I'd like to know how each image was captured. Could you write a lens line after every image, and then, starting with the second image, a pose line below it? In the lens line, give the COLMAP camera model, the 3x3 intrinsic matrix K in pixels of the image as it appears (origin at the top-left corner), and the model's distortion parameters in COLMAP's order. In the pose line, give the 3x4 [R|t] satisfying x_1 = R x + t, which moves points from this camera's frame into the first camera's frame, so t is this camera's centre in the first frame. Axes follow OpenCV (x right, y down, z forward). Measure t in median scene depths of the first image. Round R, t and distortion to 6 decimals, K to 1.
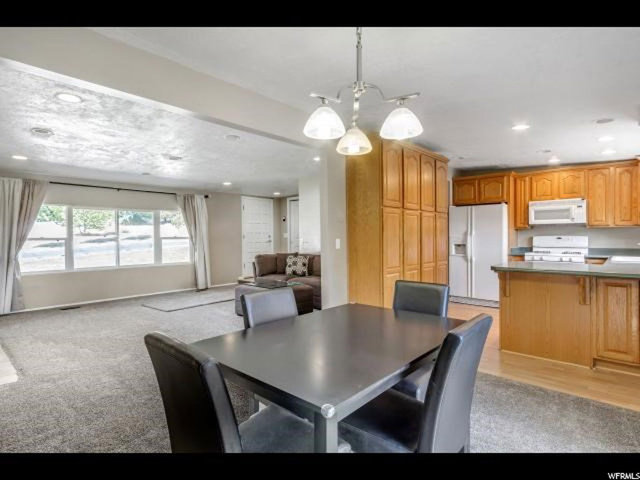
lens RADIAL K [[338.6, 0, 324.6], [0, 338.6, 238.6], [0, 0, 1]] dist [0.024136, -0.001237]
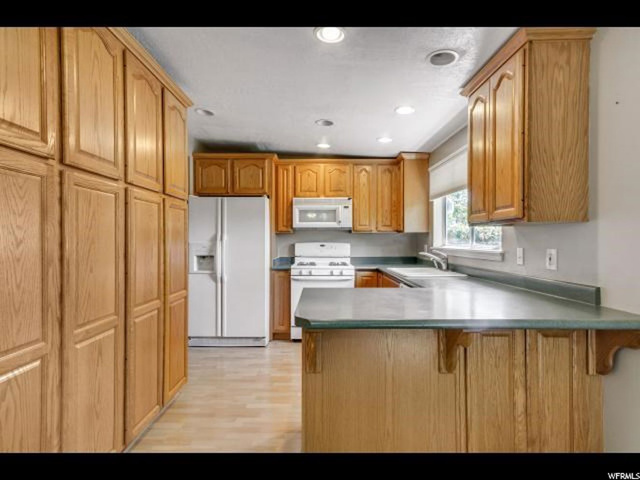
lens RADIAL K [[338.6, 0, 312.4], [0, 338.6, 240.7], [0, 0, 1]] dist [0.024136, -0.001237]
pose [[0.756804, 0.005325, 0.653620, 0.137935], [-0.000355, 0.999970, -0.007736, -0.006736], [-0.653641, 0.005623, 0.756784, 0.399984]]
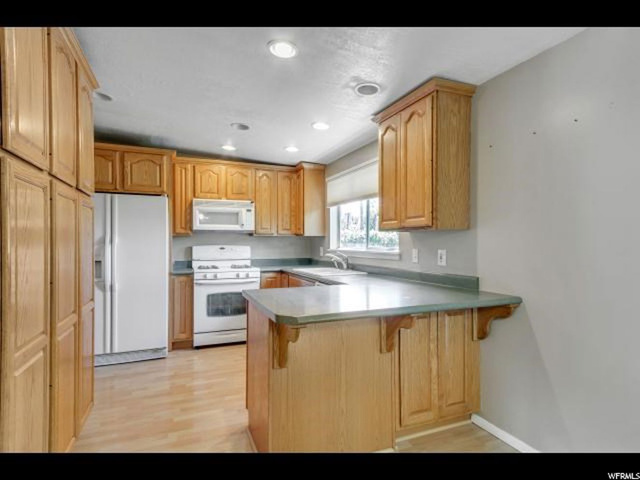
lens RADIAL K [[338.6, 0, 306.4], [0, 338.6, 243.8], [0, 0, 1]] dist [0.024136, -0.001237]
pose [[0.456623, 0.003163, 0.889655, 0.067190], [0.003263, 0.999981, -0.005230, -0.007355], [-0.889654, 0.005291, 0.456604, 0.455555]]
